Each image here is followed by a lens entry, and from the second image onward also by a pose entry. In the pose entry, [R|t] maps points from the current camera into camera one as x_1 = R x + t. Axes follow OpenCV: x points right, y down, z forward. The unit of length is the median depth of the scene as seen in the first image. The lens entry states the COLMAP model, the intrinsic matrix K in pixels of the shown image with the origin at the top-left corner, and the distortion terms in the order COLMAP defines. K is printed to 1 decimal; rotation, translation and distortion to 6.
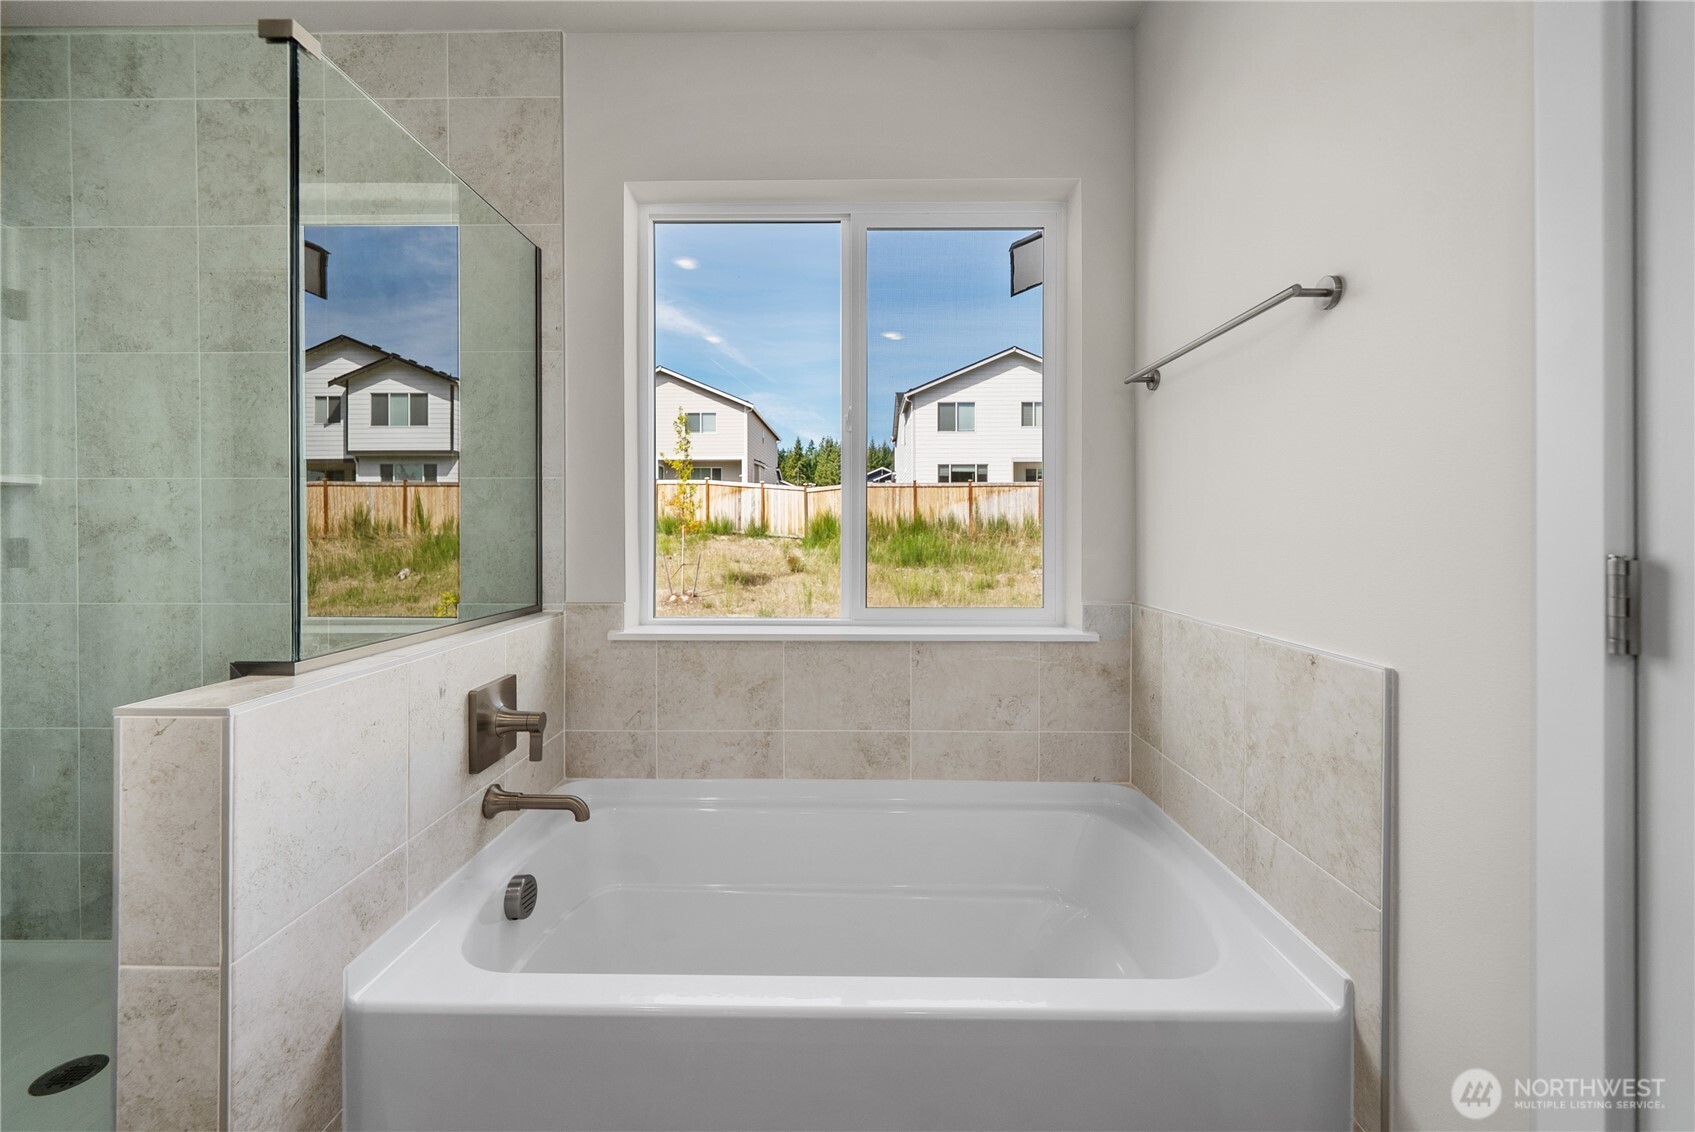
lens RADIAL K [[685.8, 0, 839.2], [0, 685.8, 533.7], [0, 0, 1]] dist [-0.001103, 0.000584]
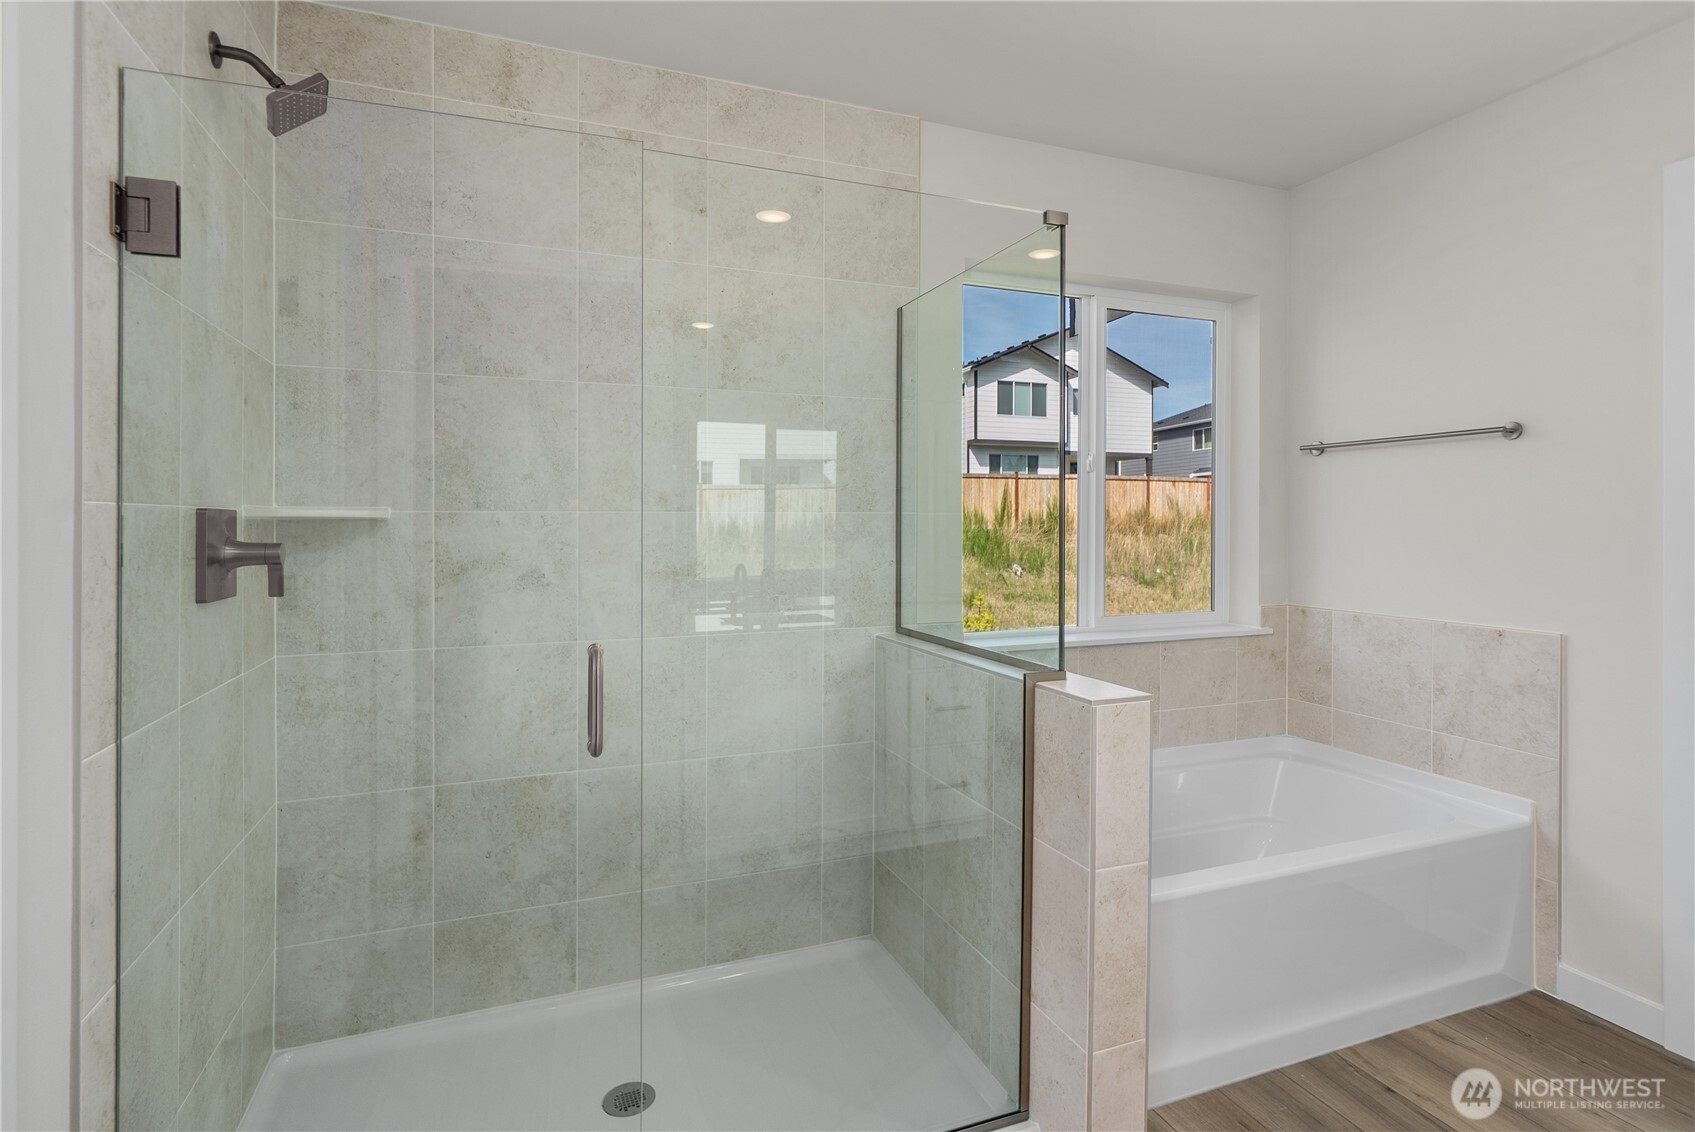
lens RADIAL K [[826.6, 0, 852.2], [0, 826.6, 526.5], [0, 0, 1]] dist [-0.001623, -0.000161]
pose [[0.928872, -0.002270, 0.370394, -1.008743], [0.002493, 0.999997, -0.000123, -0.059249], [-0.370393, 0.001038, 0.928875, -0.225513]]
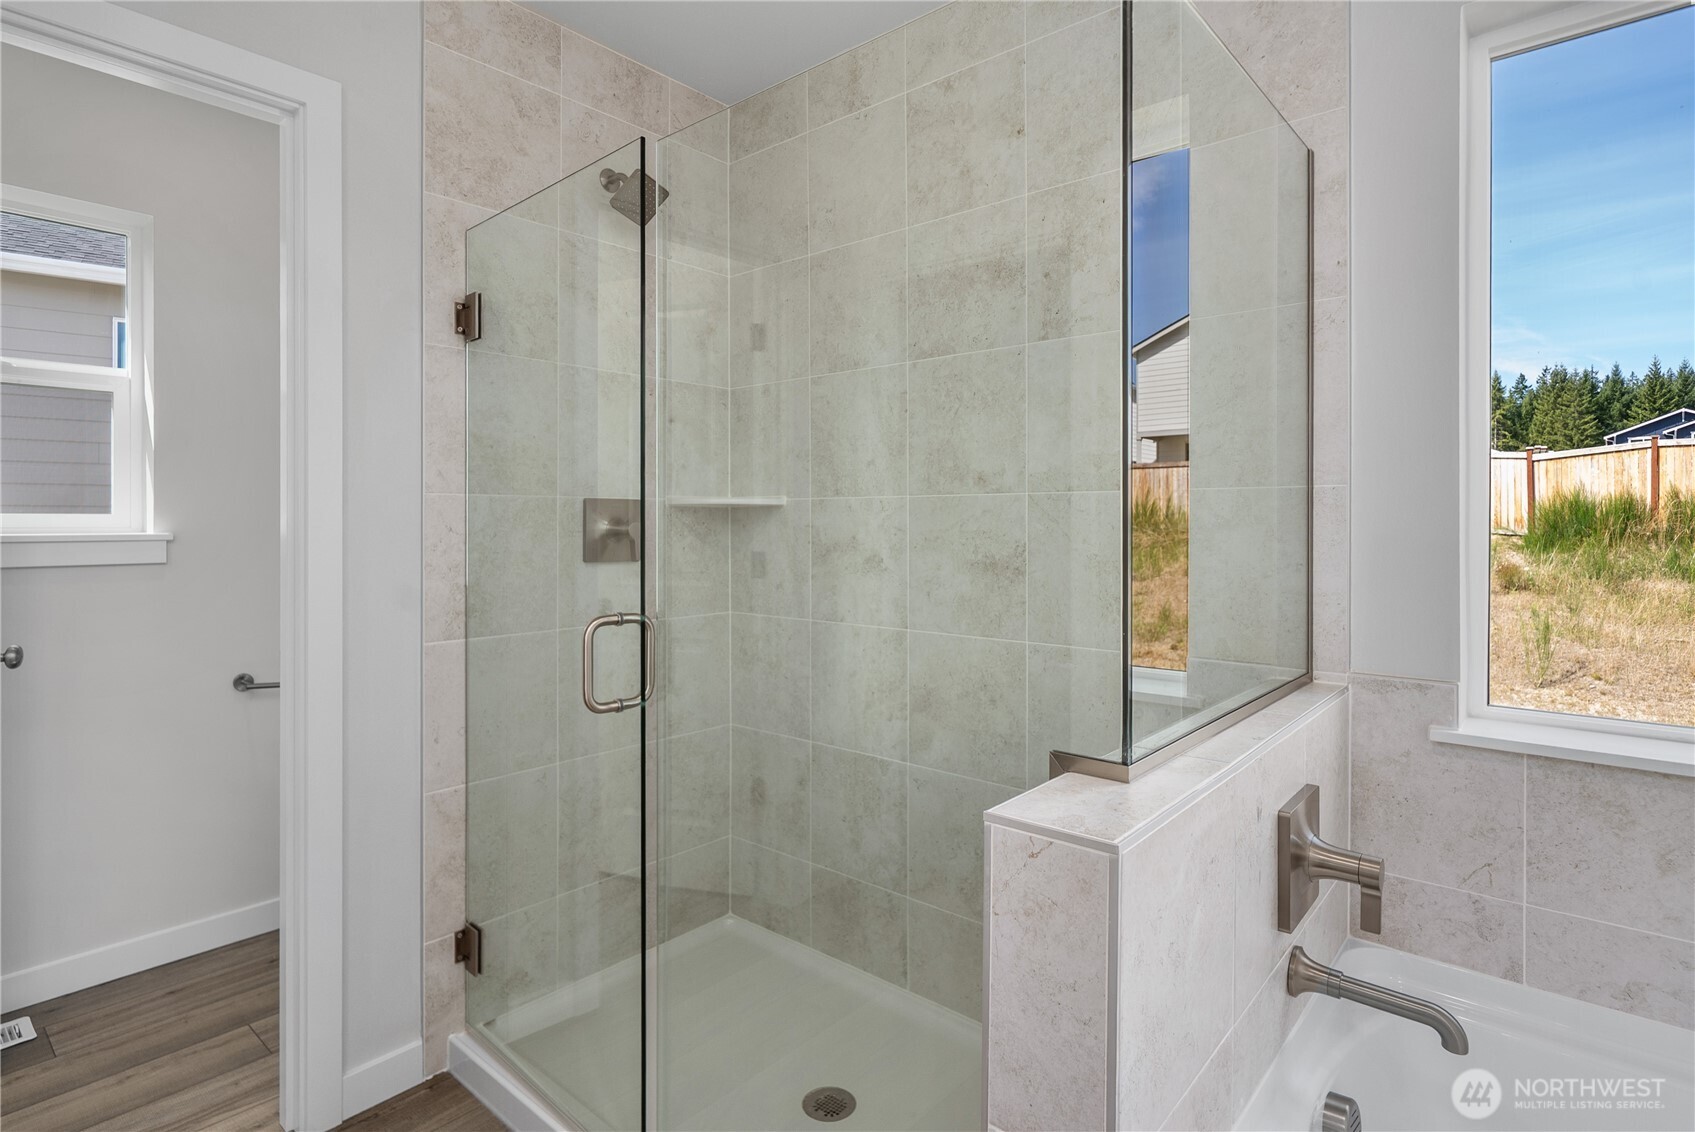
lens RADIAL K [[871.3, 0, 847.2], [0, 871.3, 522.3], [0, 0, 1]] dist [0.001776, -0.000154]
pose [[0.763582, 0.000445, -0.645711, -0.227356], [-0.002170, 0.999996, -0.001876, -0.042985], [0.645708, 0.002834, 0.763580, 0.037322]]
